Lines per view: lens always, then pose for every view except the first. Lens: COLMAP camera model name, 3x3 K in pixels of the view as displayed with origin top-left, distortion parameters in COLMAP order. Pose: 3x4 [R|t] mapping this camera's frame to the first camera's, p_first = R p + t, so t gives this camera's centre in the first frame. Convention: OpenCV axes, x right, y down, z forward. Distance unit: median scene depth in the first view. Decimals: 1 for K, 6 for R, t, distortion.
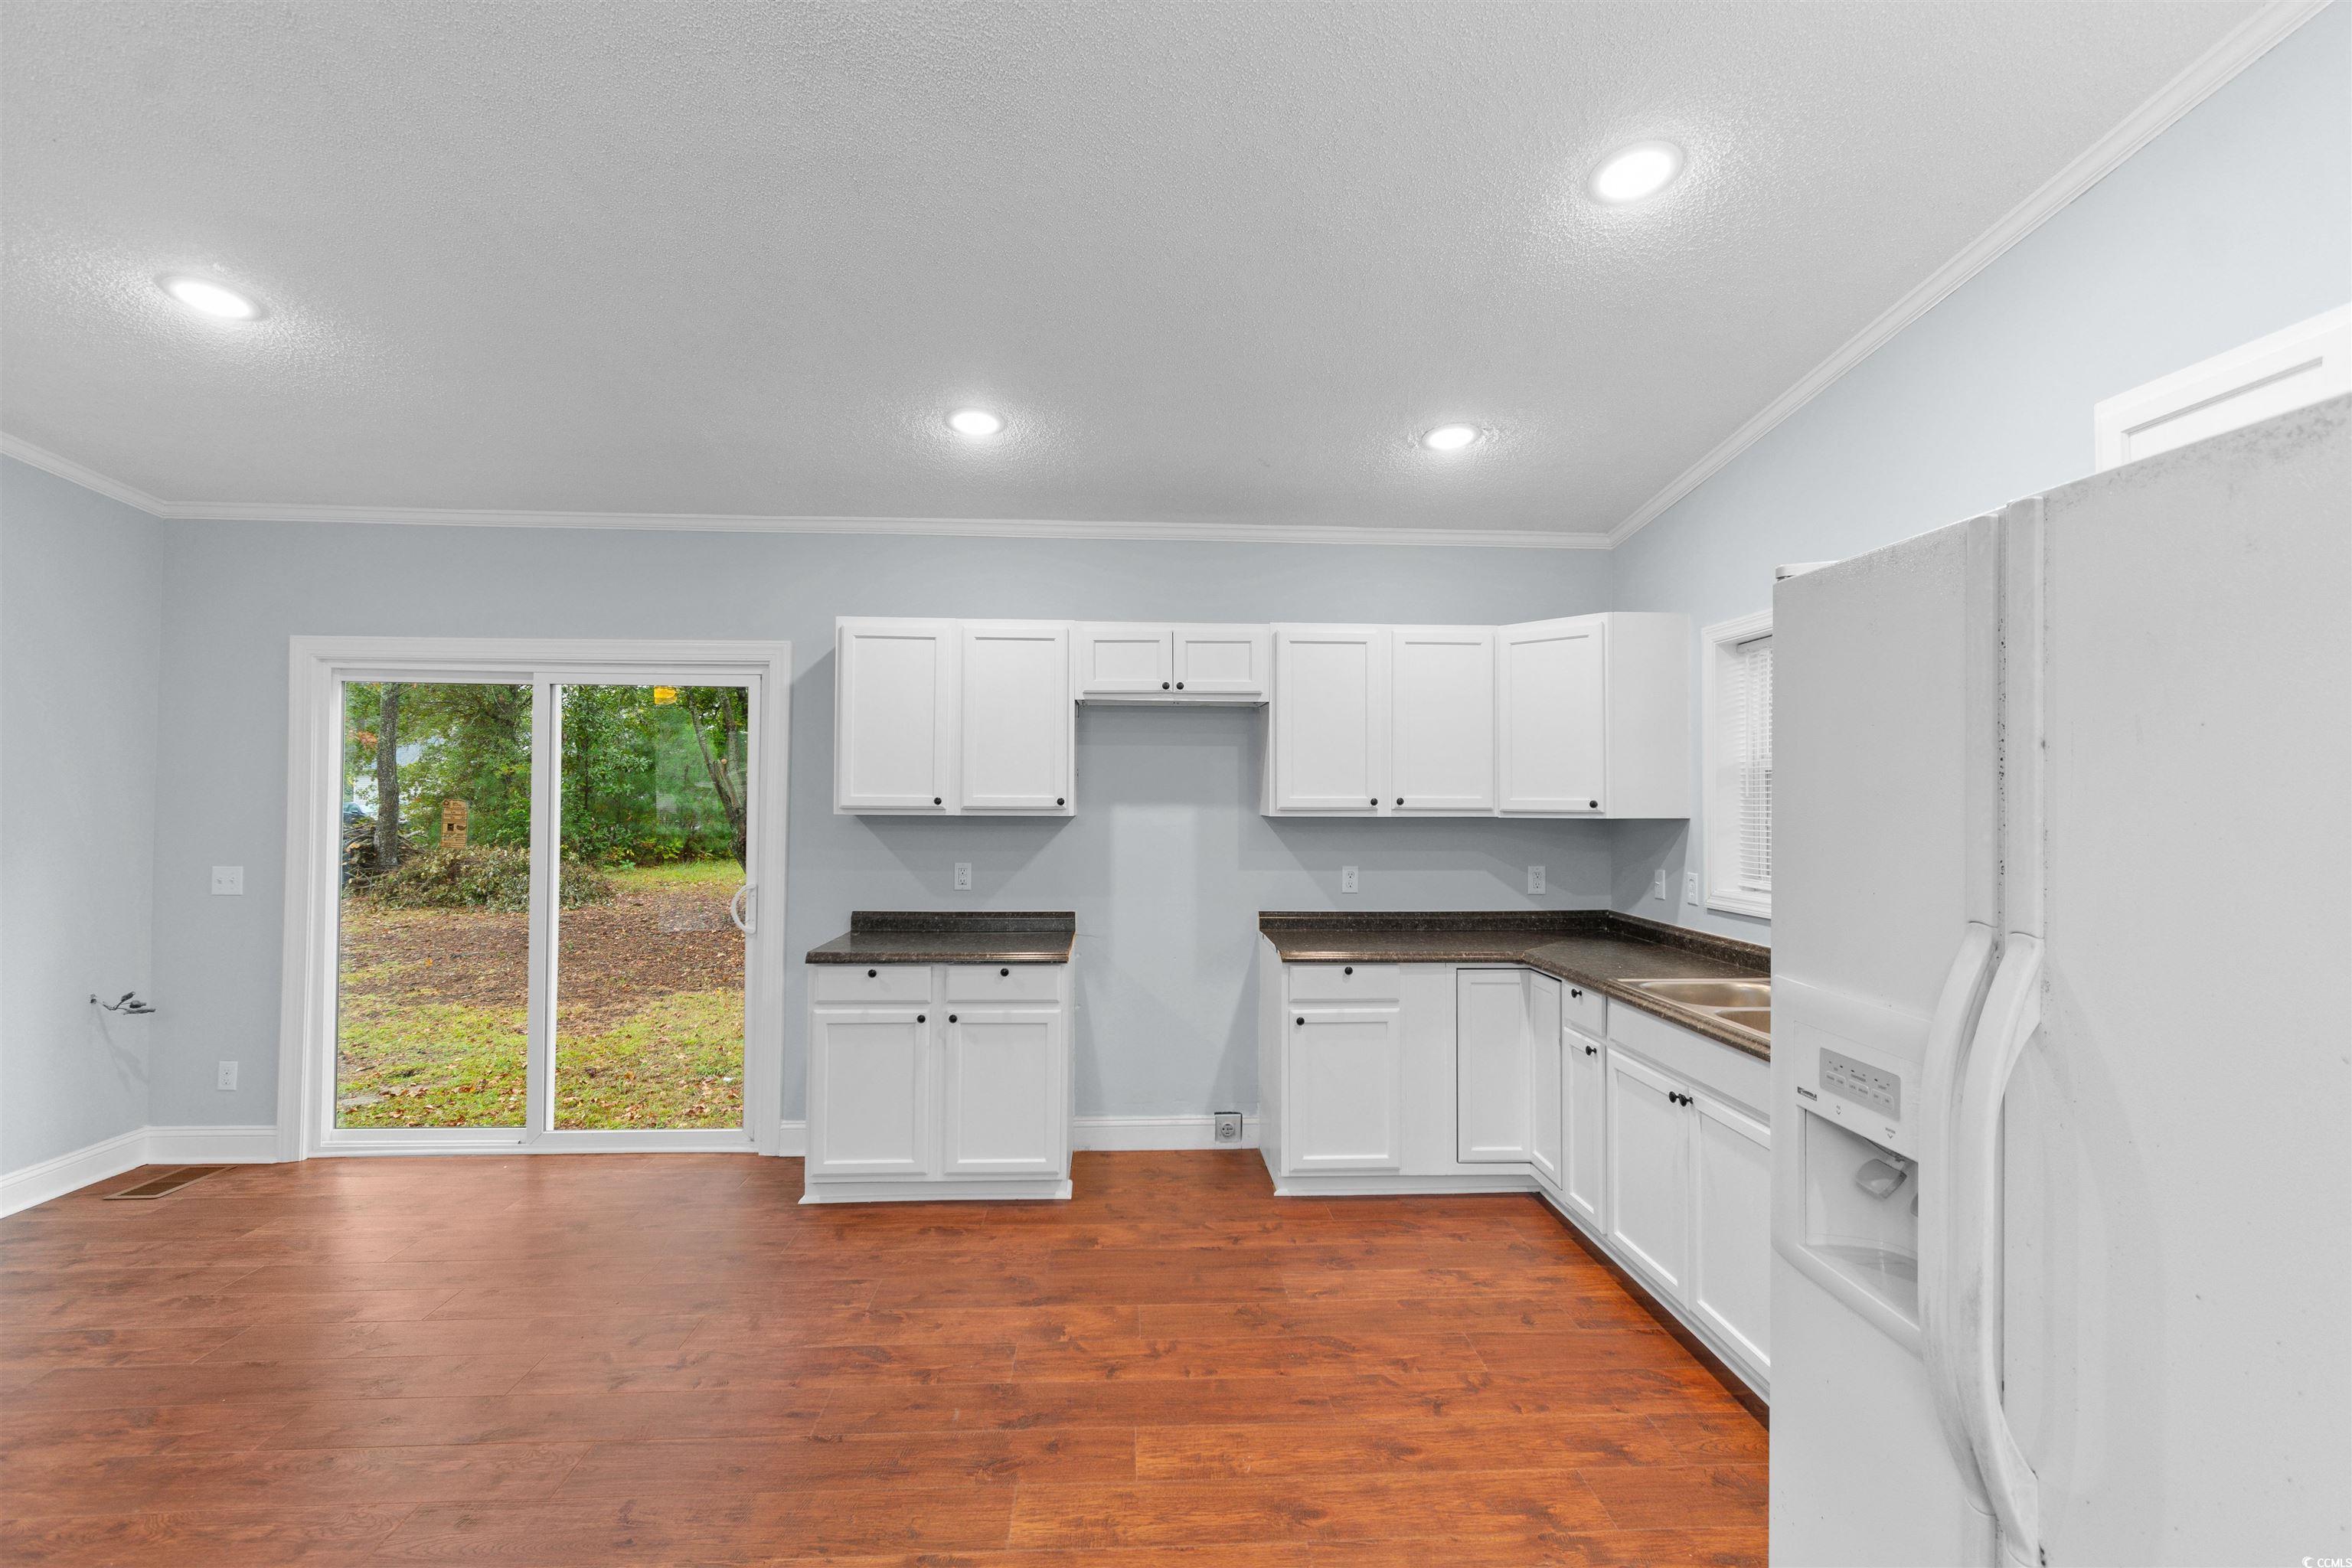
lens RADIAL K [[1037.4, 0, 1177.5], [0, 1037.4, 779.9], [0, 0, 1]] dist [0.005254, -0.000995]
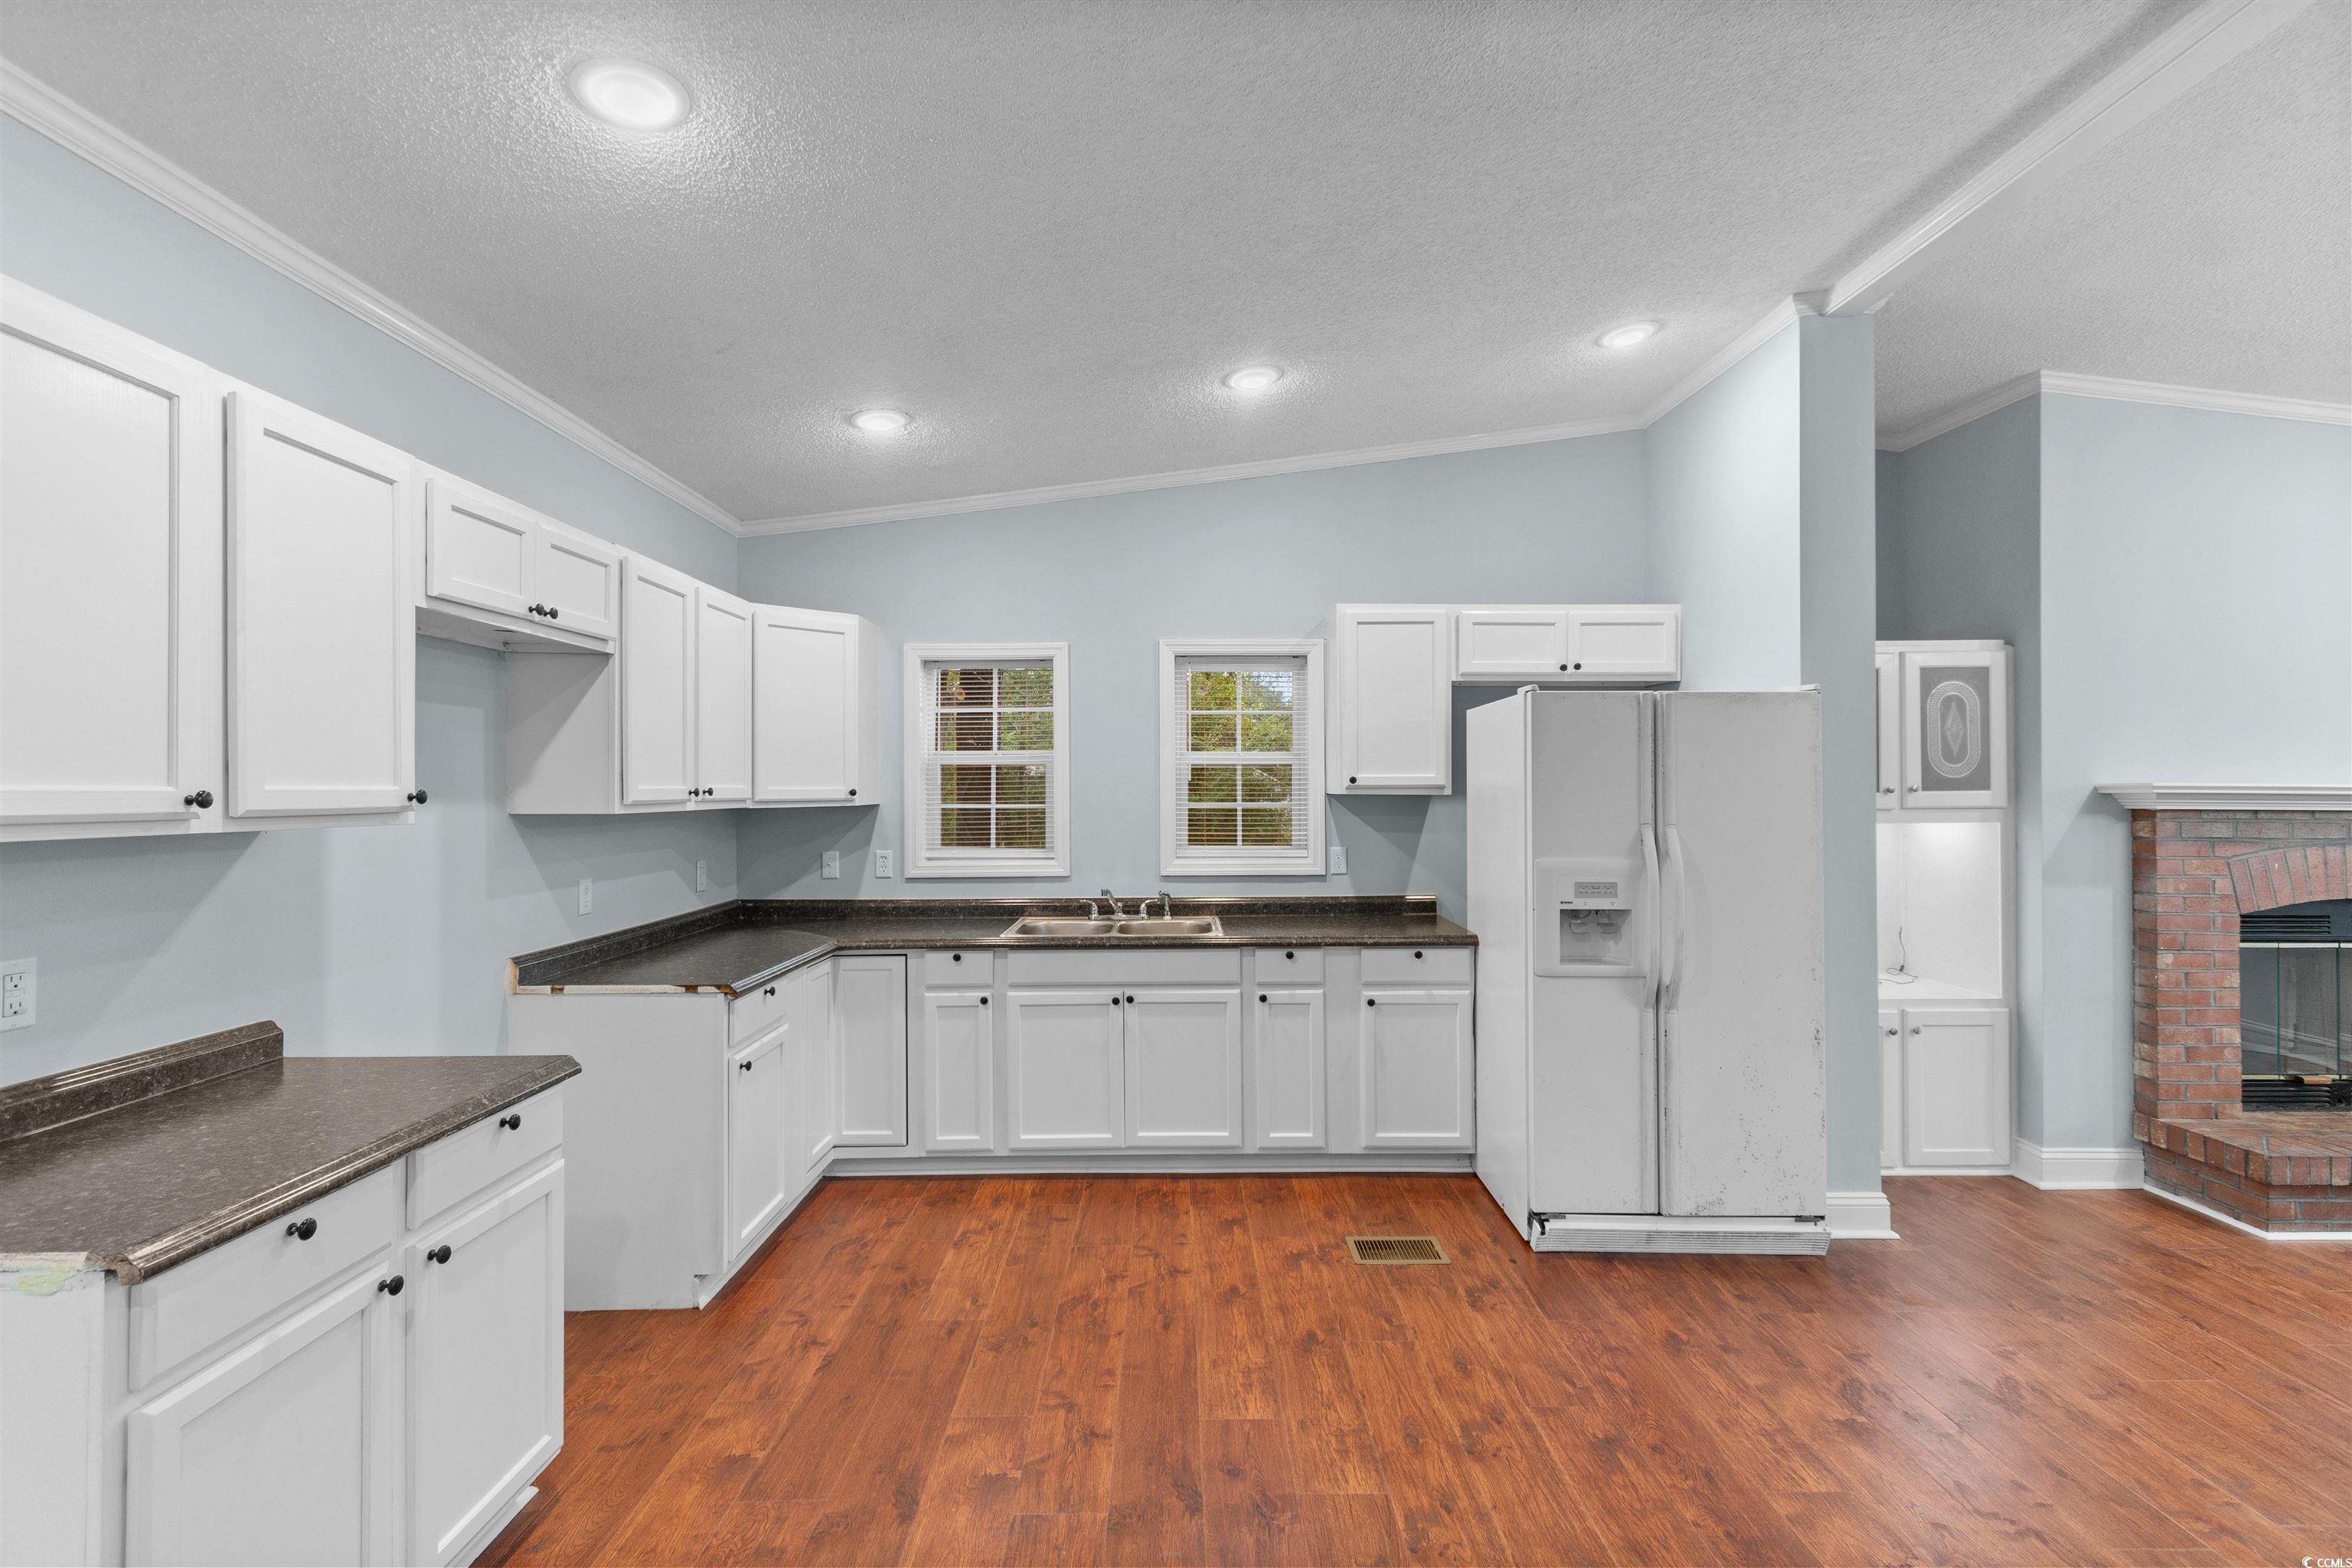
lens RADIAL K [[1037.4, 0, 1185.4], [0, 1037.4, 777.2], [0, 0, 1]] dist [0.005254, -0.000995]
pose [[0.041834, 0.004918, 0.999112, -0.659495], [-0.013963, 0.999893, -0.004337, 0.008229], [-0.999027, -0.013769, 0.041898, 0.623078]]
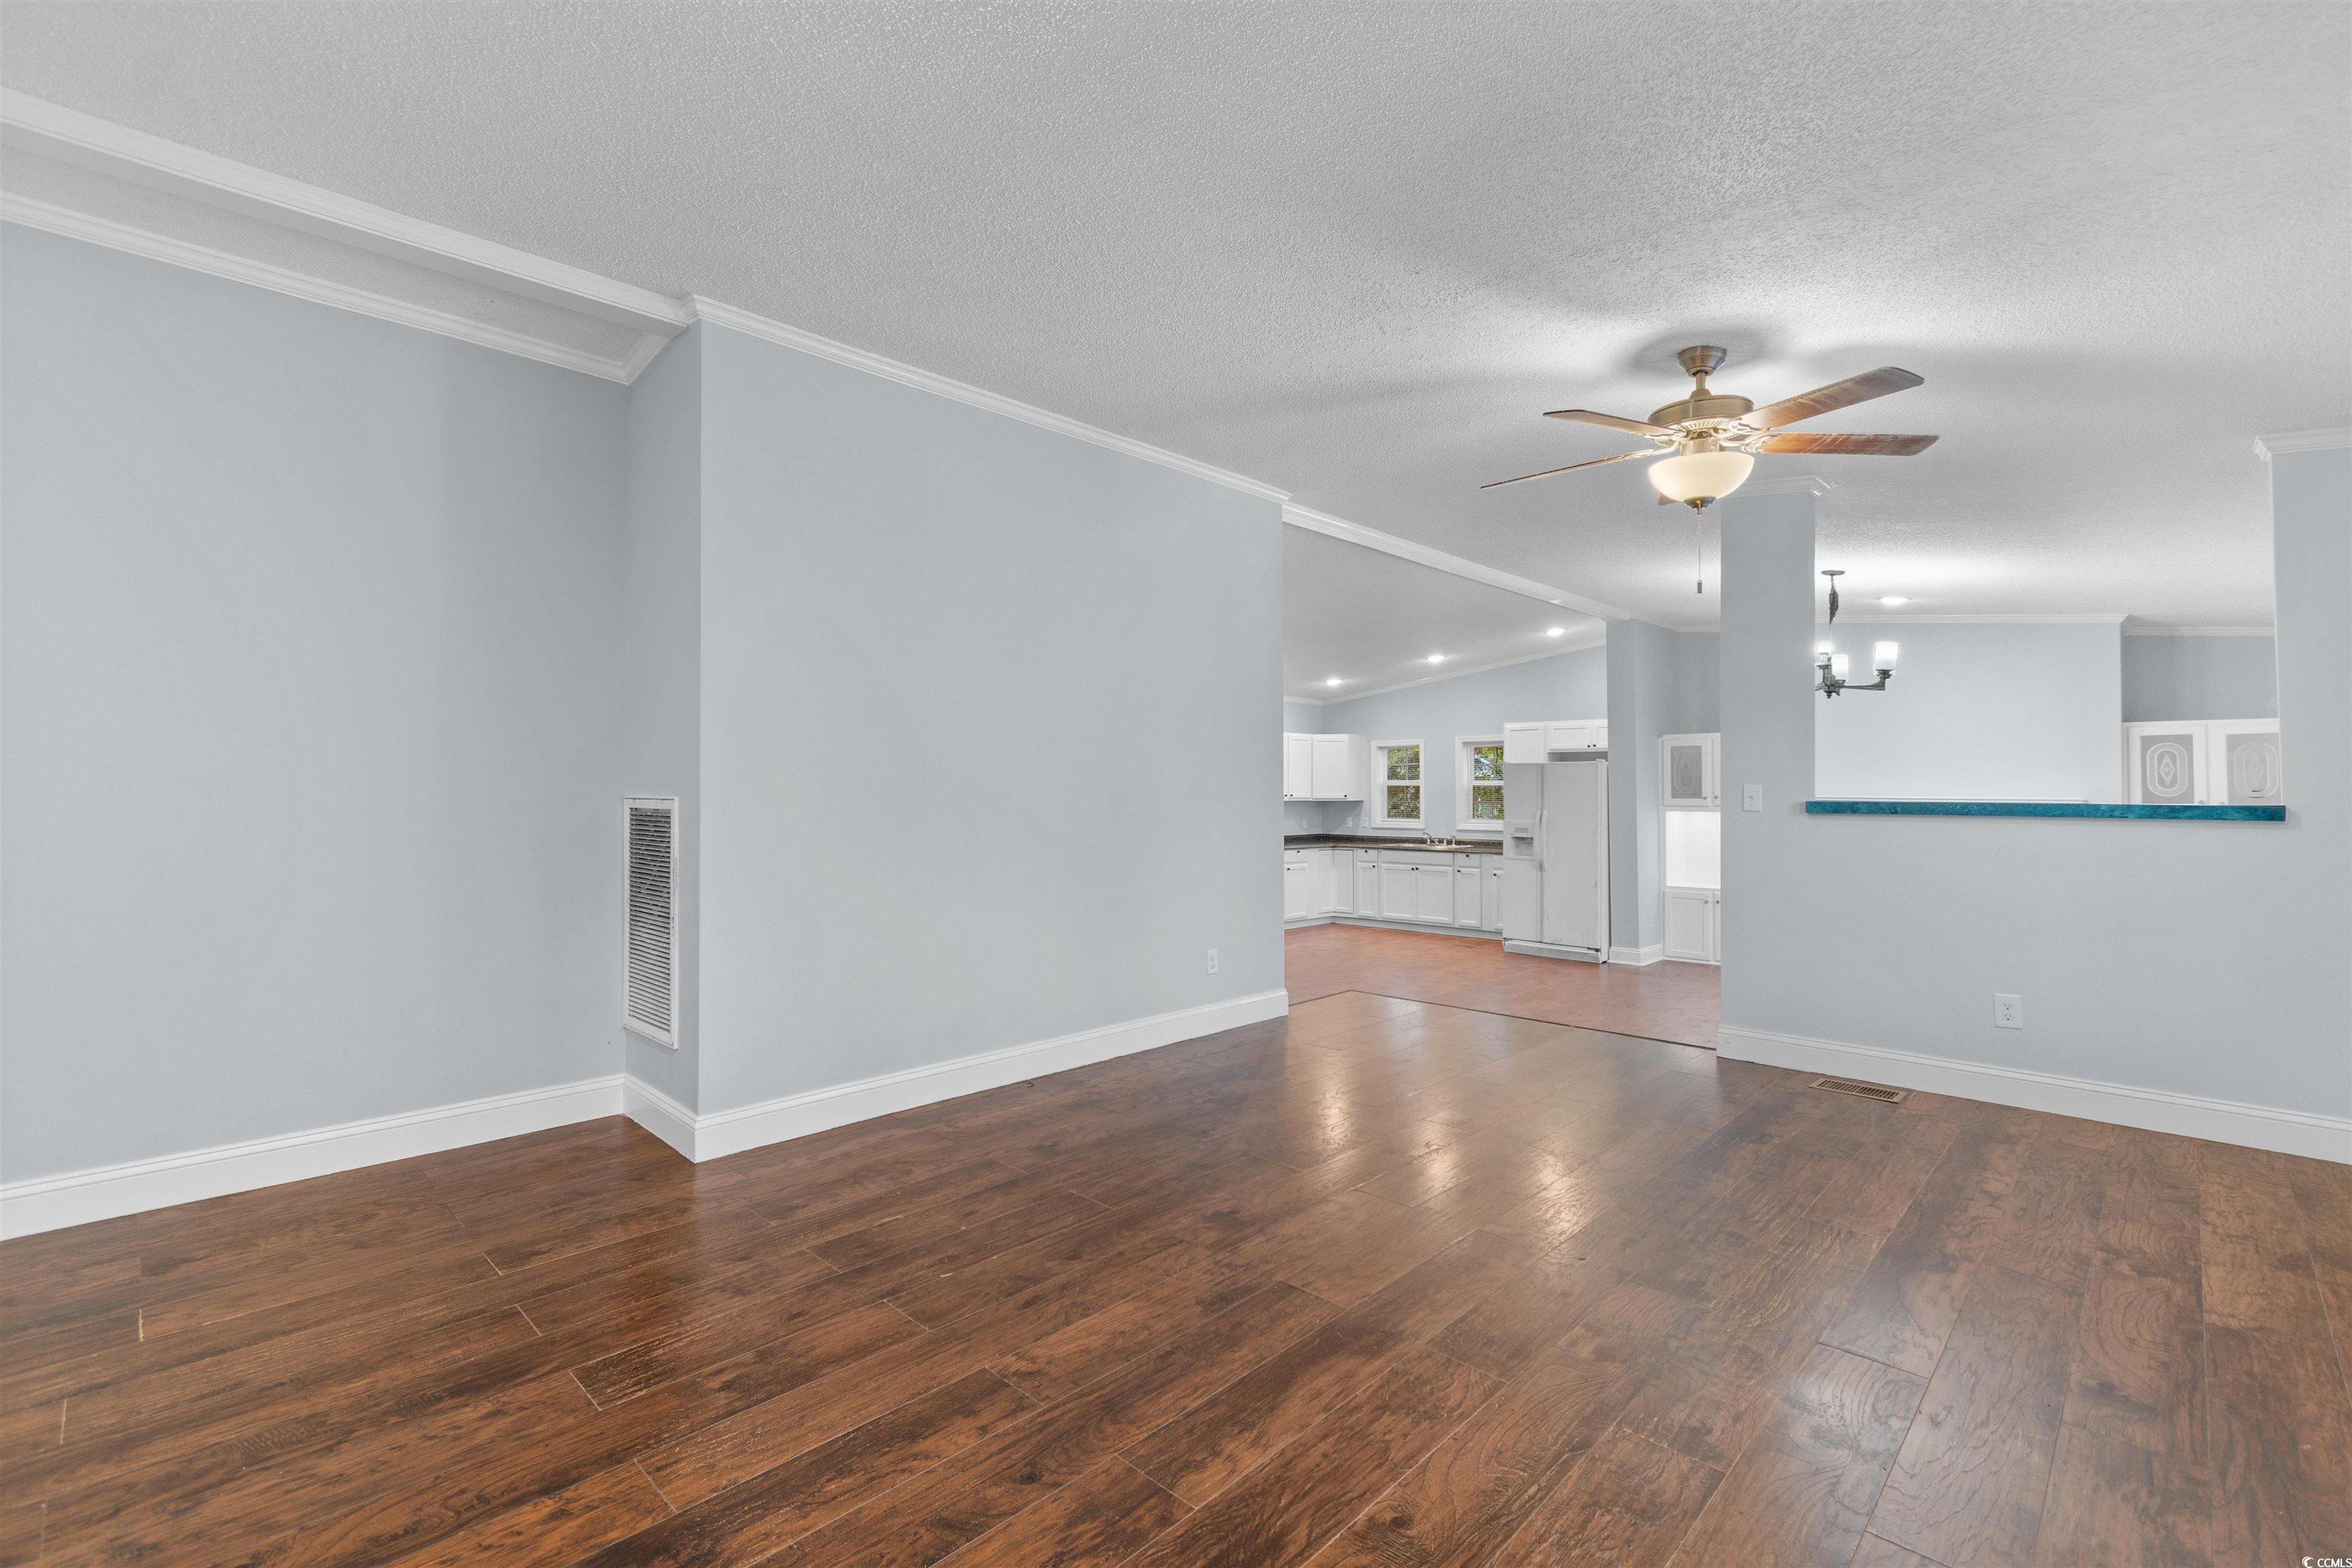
lens RADIAL K [[1037.4, 0, 1180.9], [0, 1037.4, 781.1], [0, 0, 1]] dist [0.005254, -0.000995]
pose [[0.733845, 0.007422, 0.679276, -2.118667], [-0.012219, 0.999923, 0.002274, -0.022994], [-0.679207, -0.009969, 0.733879, -0.970706]]
